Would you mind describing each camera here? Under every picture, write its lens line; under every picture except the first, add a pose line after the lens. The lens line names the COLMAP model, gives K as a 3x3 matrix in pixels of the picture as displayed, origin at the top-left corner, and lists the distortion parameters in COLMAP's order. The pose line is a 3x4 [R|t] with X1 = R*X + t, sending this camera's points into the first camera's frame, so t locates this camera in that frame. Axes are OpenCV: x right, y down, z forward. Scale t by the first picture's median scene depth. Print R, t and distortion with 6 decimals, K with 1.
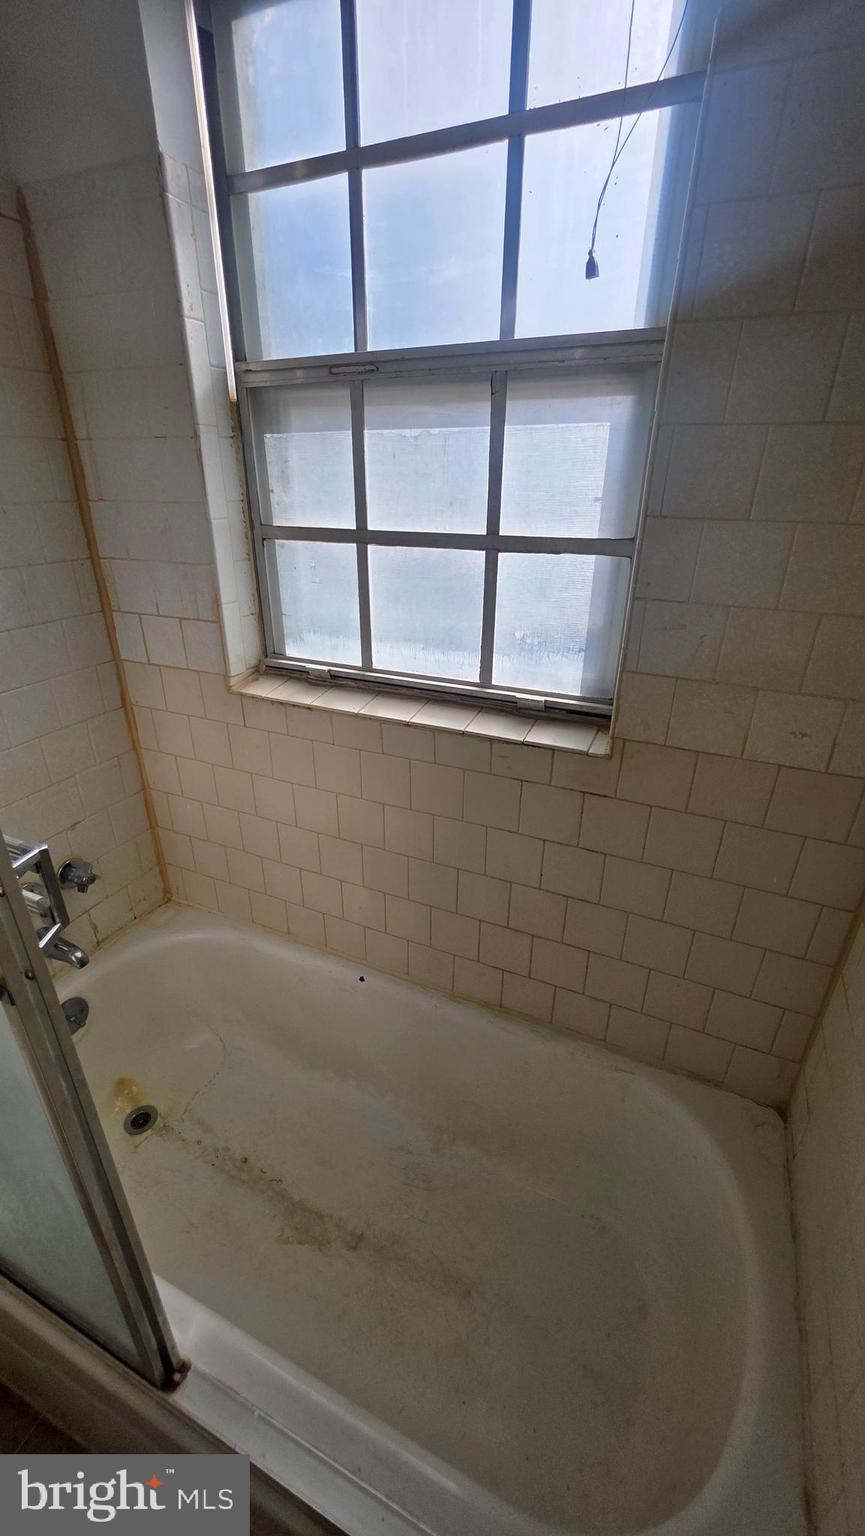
lens RADIAL K [[614.5, 0, 430.5], [0, 614.5, 768.7], [0, 0, 1]] dist [0.000634, 0.000273]
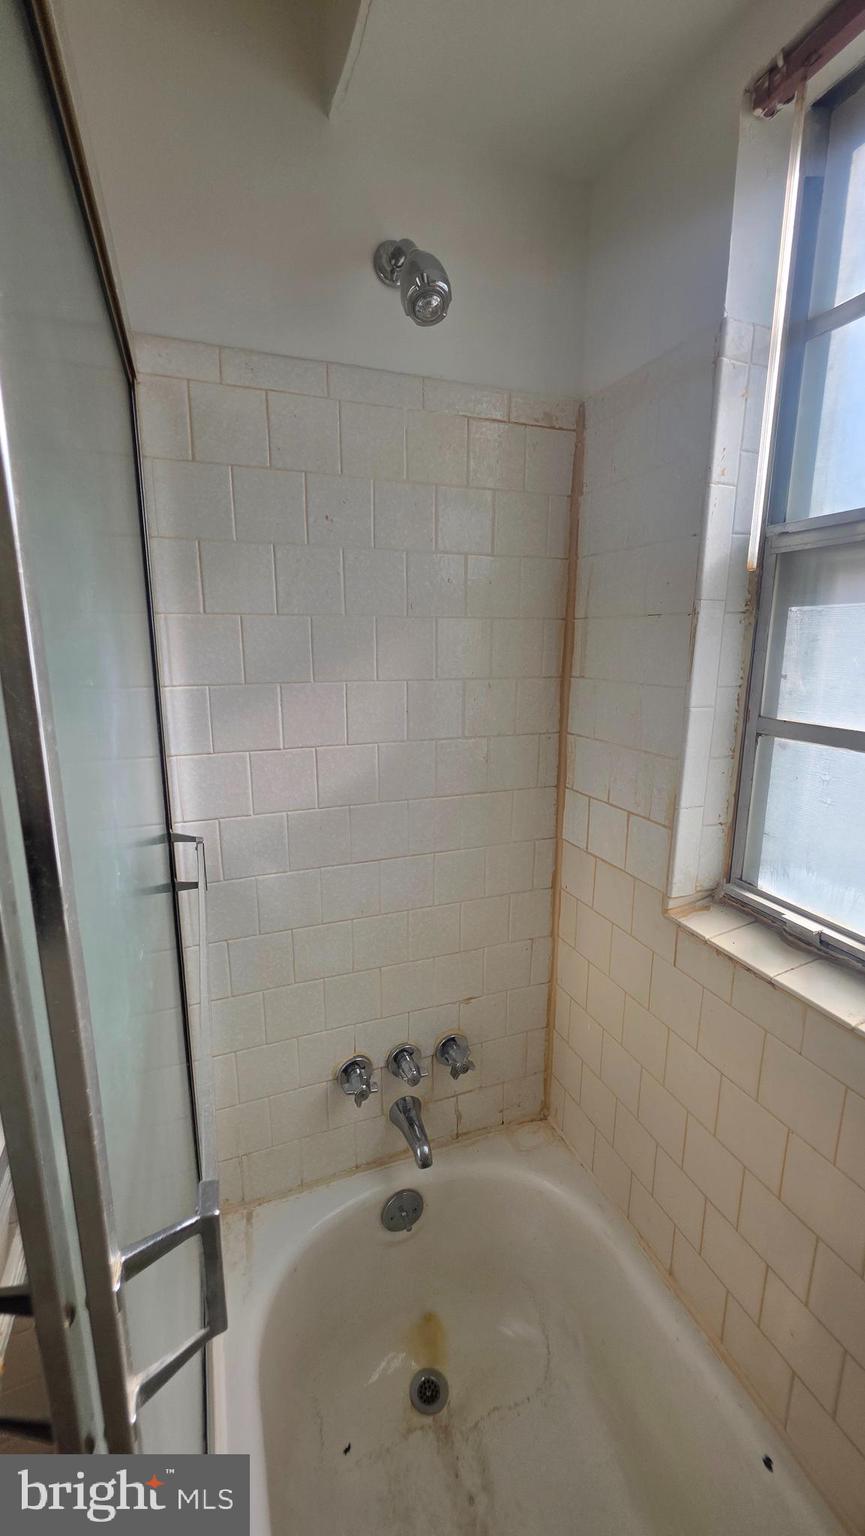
lens RADIAL K [[614.5, 0, 435.2], [0, 614.5, 763.5], [0, 0, 1]] dist [0.000634, 0.000273]
pose [[0.711872, 0.139577, -0.688300, -0.031190], [-0.302875, 0.945245, -0.121567, -0.127149], [0.633644, 0.295009, 0.715168, 0.220206]]
